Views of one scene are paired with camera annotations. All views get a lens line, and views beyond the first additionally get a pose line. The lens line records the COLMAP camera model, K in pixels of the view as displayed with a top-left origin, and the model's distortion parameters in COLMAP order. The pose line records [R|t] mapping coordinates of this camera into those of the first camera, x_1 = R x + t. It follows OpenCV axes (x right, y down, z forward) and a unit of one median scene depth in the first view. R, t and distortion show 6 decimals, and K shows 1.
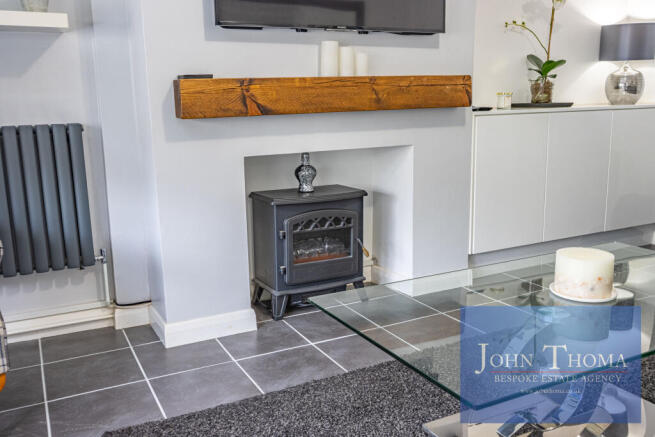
lens RADIAL K [[610.4, 0, 327.5], [0, 610.4, 218.5], [0, 0, 1]] dist [-0.006639, 0.009117]
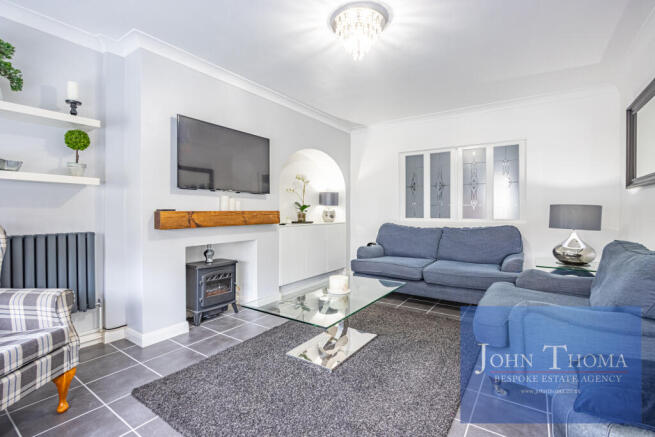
lens RADIAL K [[301.7, 0, 327.5], [0, 301.7, 218.5], [0, 0, 1]] dist [0.000445, 0.000310]
pose [[0.881542, 0.013483, 0.471913, -0.187102], [0.073930, 0.983317, -0.166196, 0.012869], [-0.466281, 0.181398, 0.865839, -0.152576]]
